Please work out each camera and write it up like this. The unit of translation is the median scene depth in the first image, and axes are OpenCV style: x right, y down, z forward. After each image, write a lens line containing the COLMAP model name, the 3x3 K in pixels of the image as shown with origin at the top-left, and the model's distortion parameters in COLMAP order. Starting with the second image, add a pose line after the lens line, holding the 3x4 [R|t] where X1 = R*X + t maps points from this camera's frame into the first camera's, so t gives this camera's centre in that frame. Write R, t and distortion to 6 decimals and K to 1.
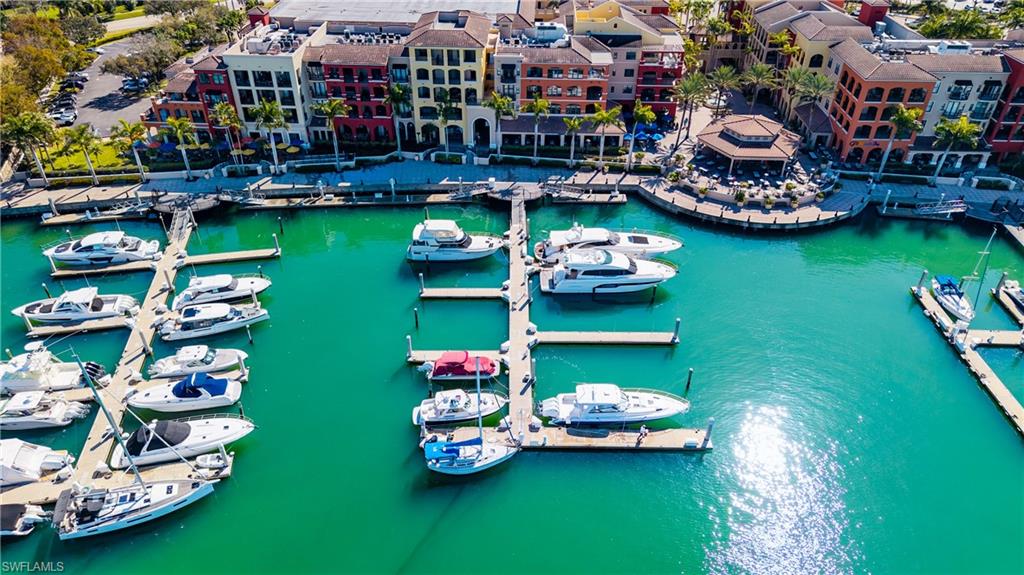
lens RADIAL K [[702.7, 0, 512.0], [0, 702.7, 287.5], [0, 0, 1]] dist [0.110914, -0.095166]
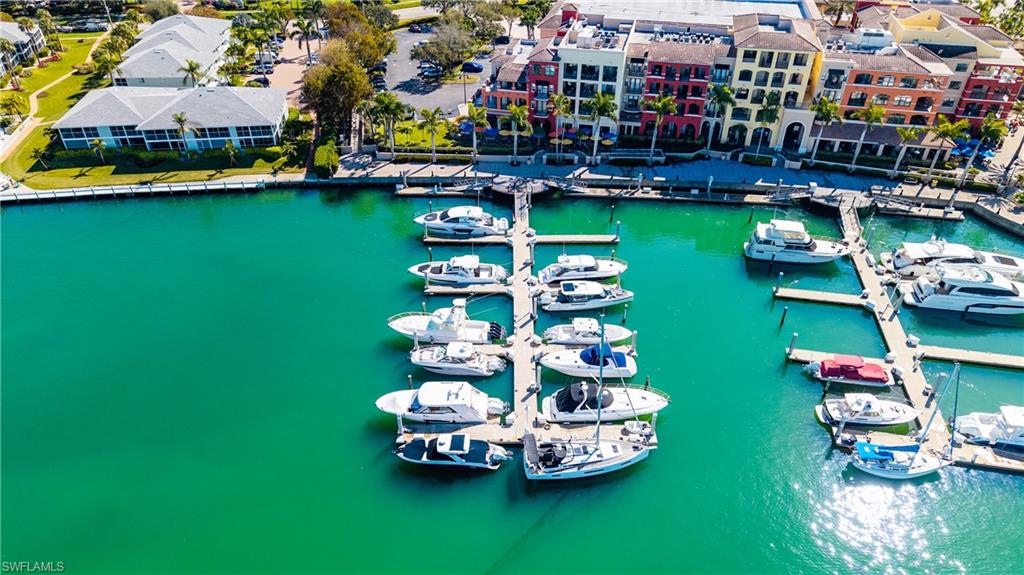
lens RADIAL K [[702.7, 0, 512.0], [0, 702.7, 287.5], [0, 0, 1]] dist [0.110914, -0.095166]
pose [[0.984942, 0.105830, -0.136712, -0.294404], [-0.106078, 0.994343, 0.005494, 0.029138], [0.136520, 0.009091, 0.990596, -0.047154]]
